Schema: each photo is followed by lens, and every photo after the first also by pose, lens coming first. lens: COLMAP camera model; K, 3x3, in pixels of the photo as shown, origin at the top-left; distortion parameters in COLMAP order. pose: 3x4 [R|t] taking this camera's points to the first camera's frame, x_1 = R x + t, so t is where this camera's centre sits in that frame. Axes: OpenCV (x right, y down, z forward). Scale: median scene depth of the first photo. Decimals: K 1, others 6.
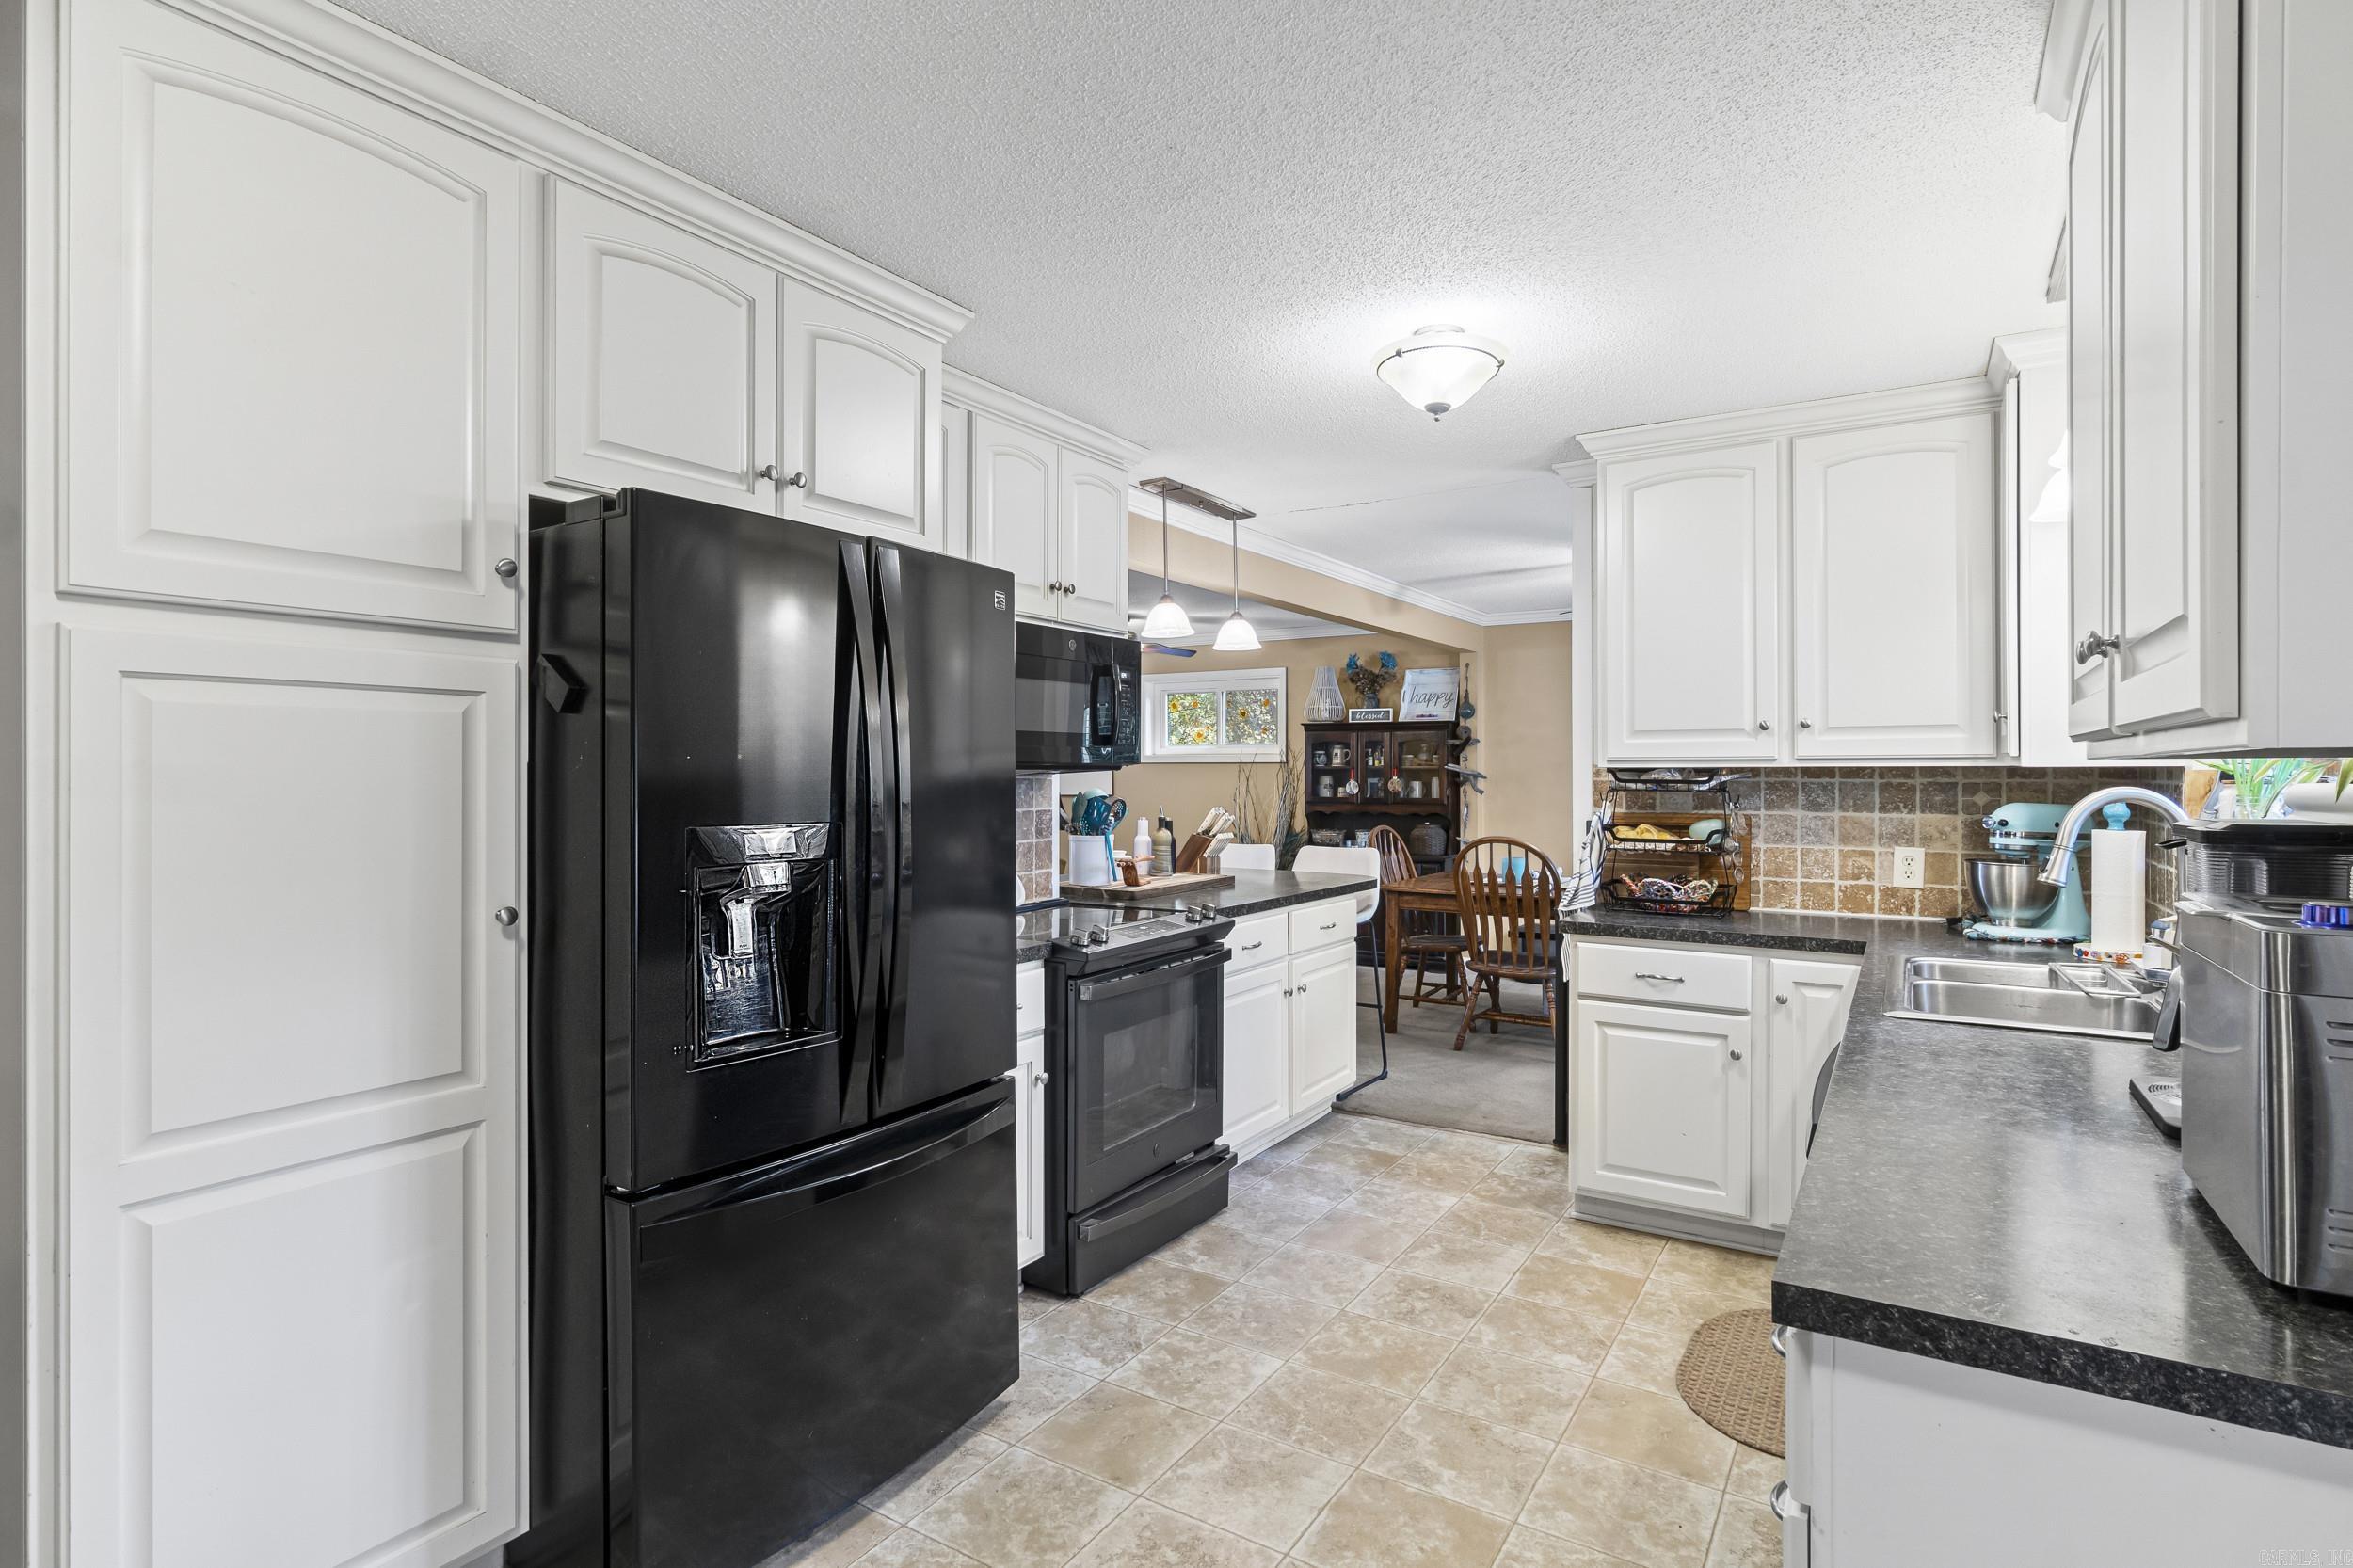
lens RADIAL K [[1186.2, 0, 1156.9], [0, 1186.2, 769.7], [0, 0, 1]] dist [-0.003674, -0.000301]
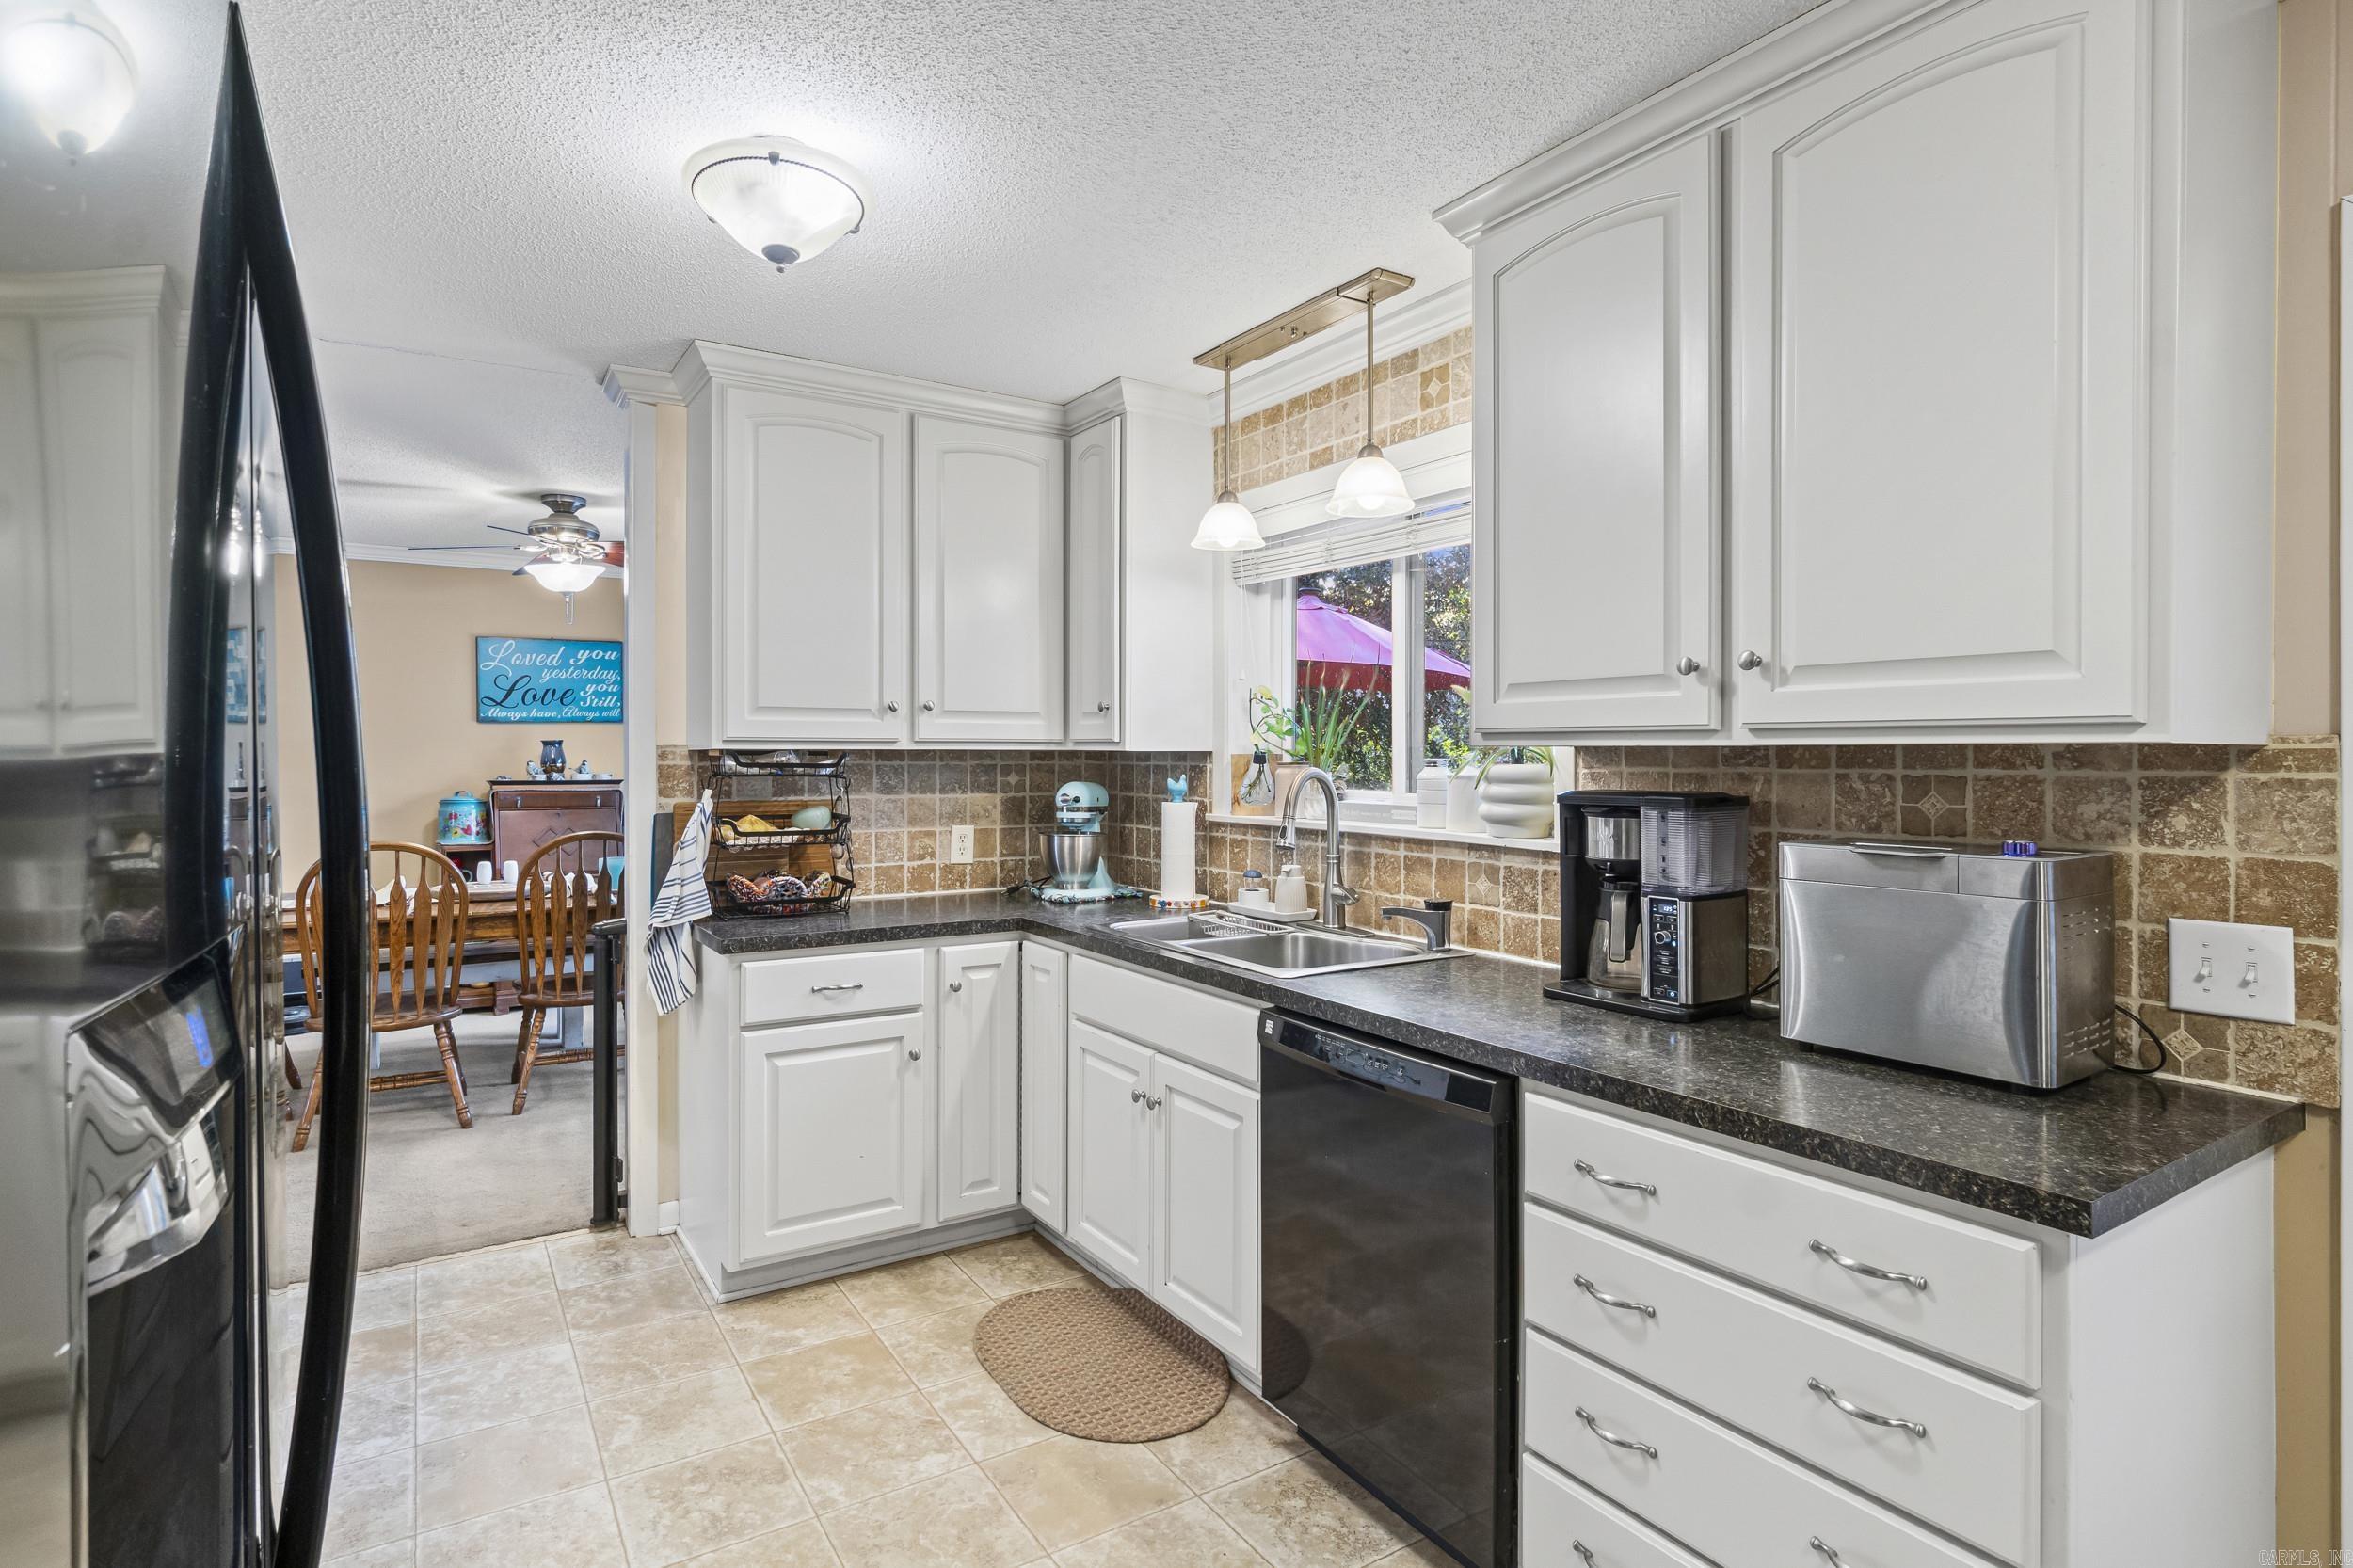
lens RADIAL K [[1186.2, 0, 1161.7], [0, 1186.2, 759.6], [0, 0, 1]] dist [-0.003674, -0.000301]
pose [[0.425793, -0.002581, 0.904817, -0.259505], [-0.004101, 0.999980, 0.004782, 0.000252], [-0.904811, -0.005747, 0.425774, 0.388218]]
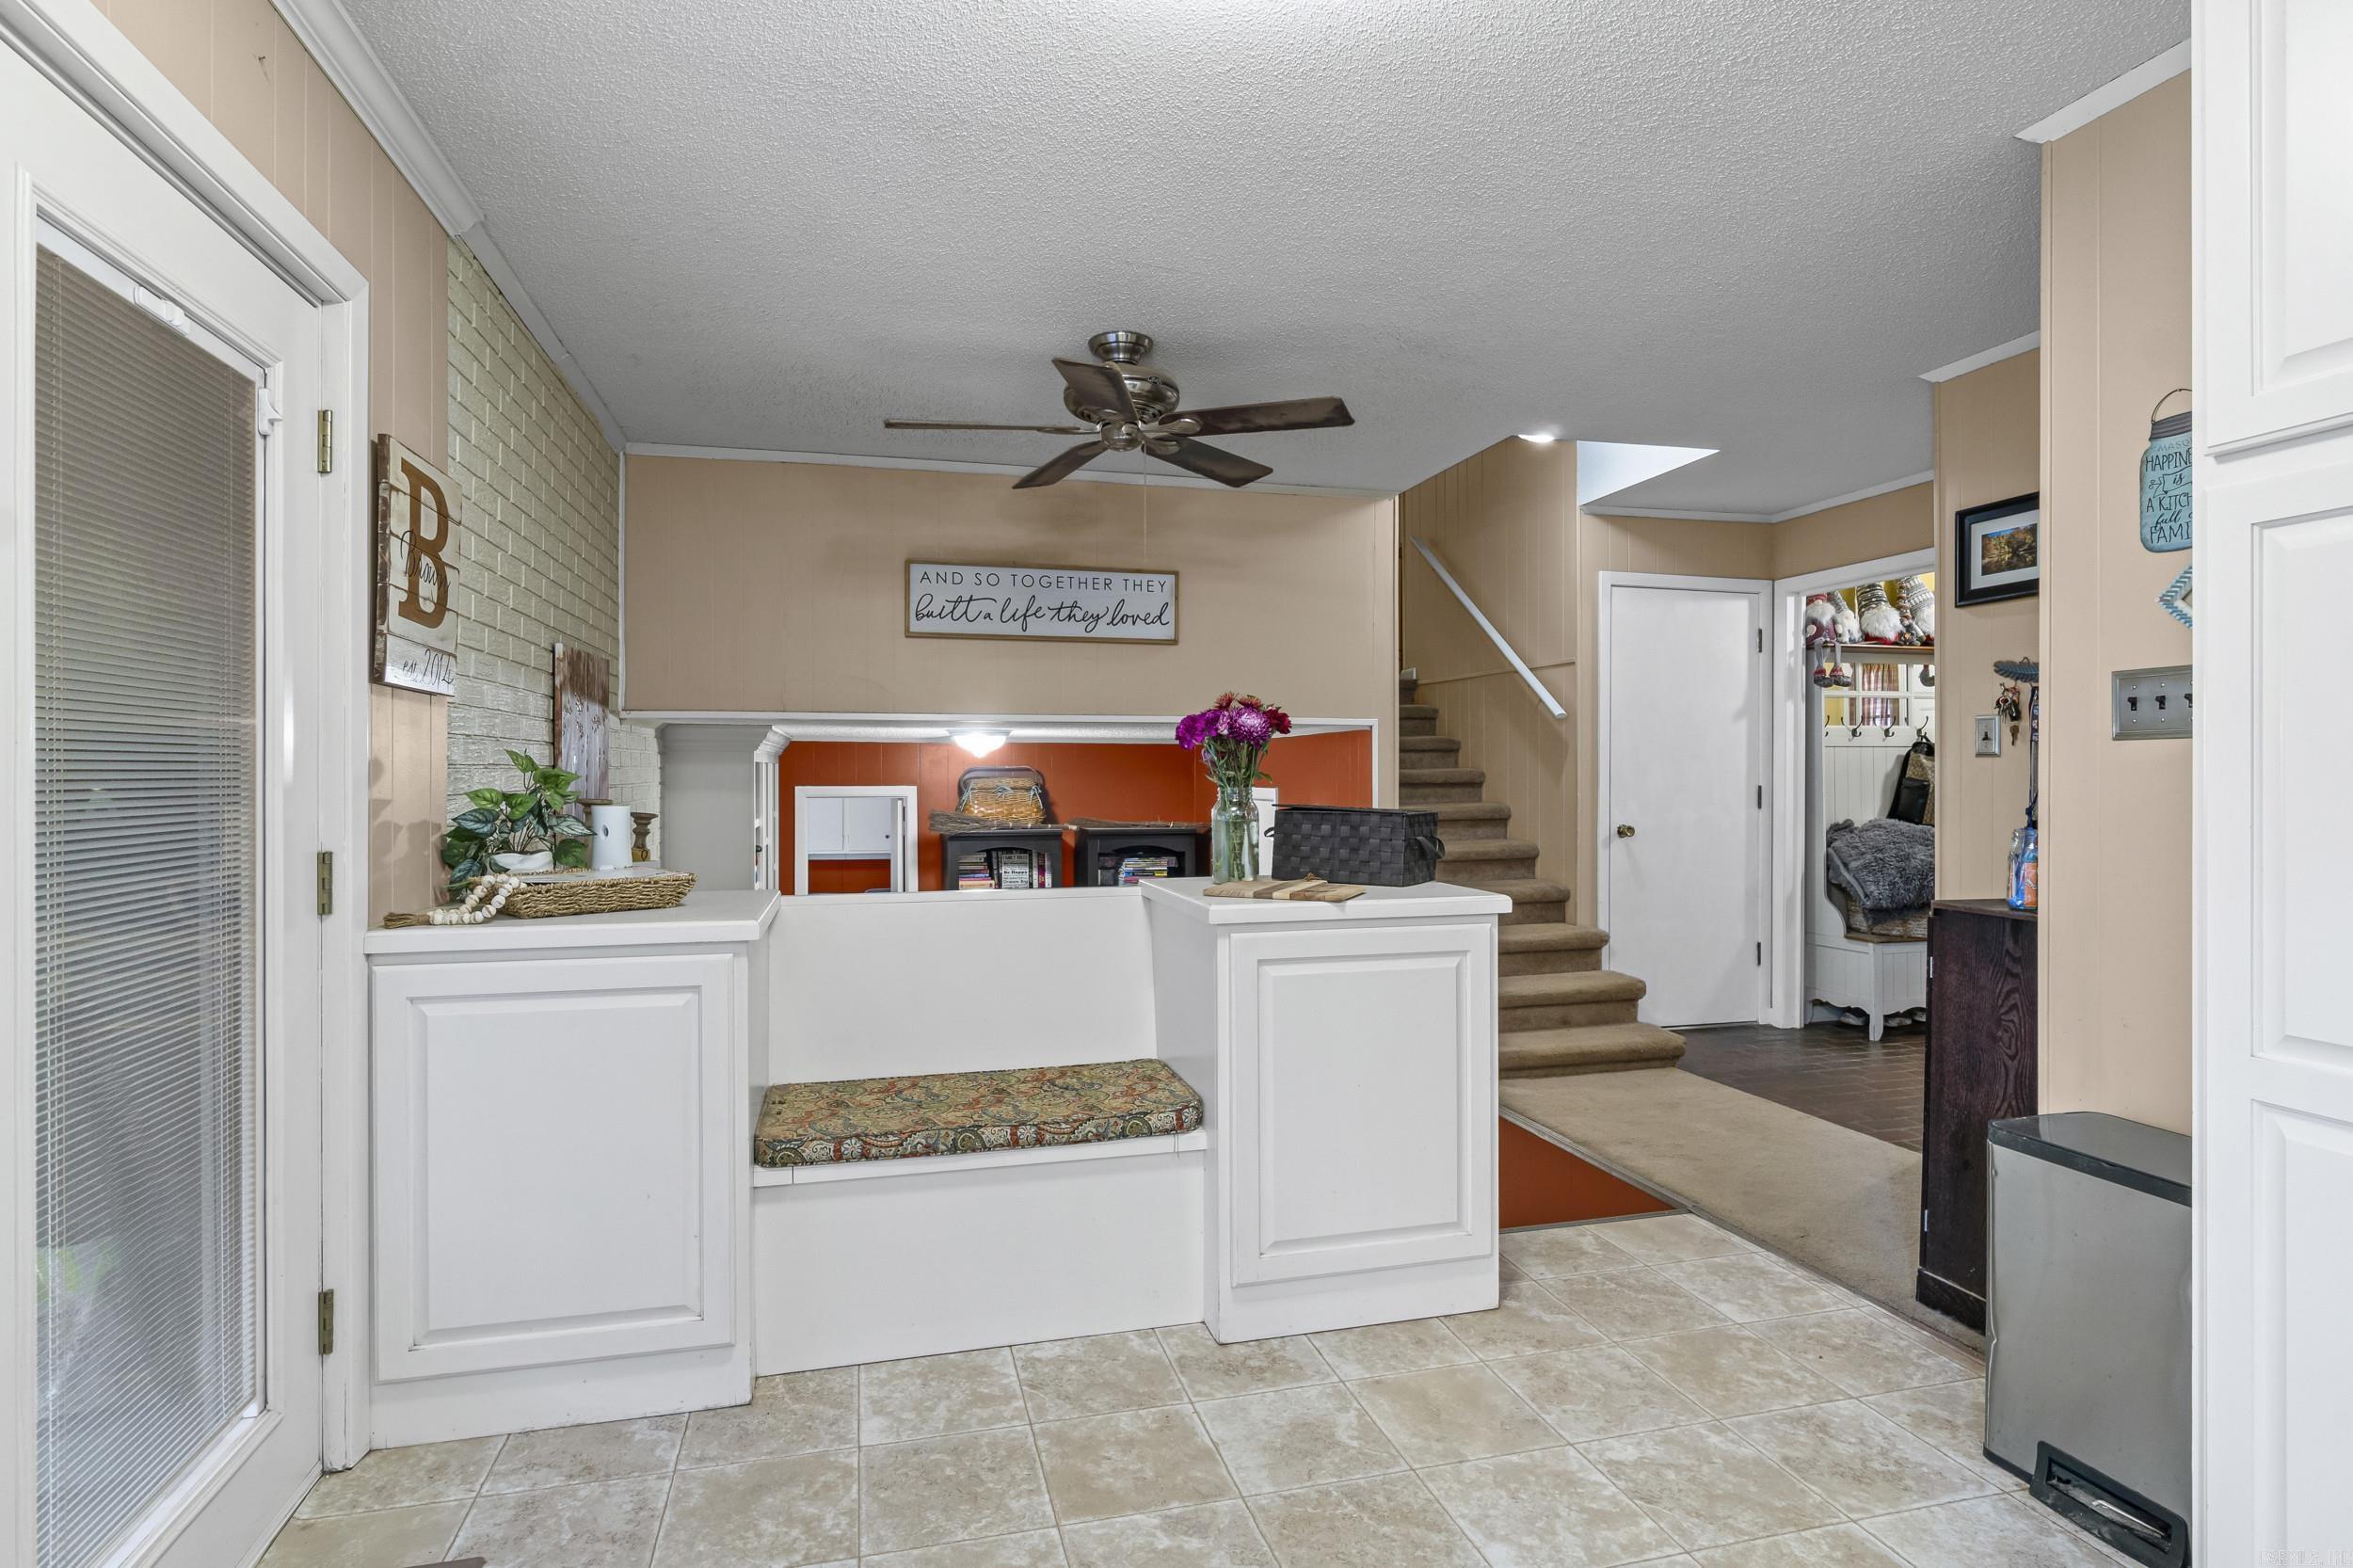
lens RADIAL K [[1186.2, 0, 1195.0], [0, 1186.2, 780.5], [0, 0, 1]] dist [-0.003674, -0.000301]
pose [[-0.663482, -0.007016, -0.748159, 0.725416], [-0.010403, 0.999946, -0.000151, 0.052928], [0.748120, 0.007683, -0.663519, 1.287058]]
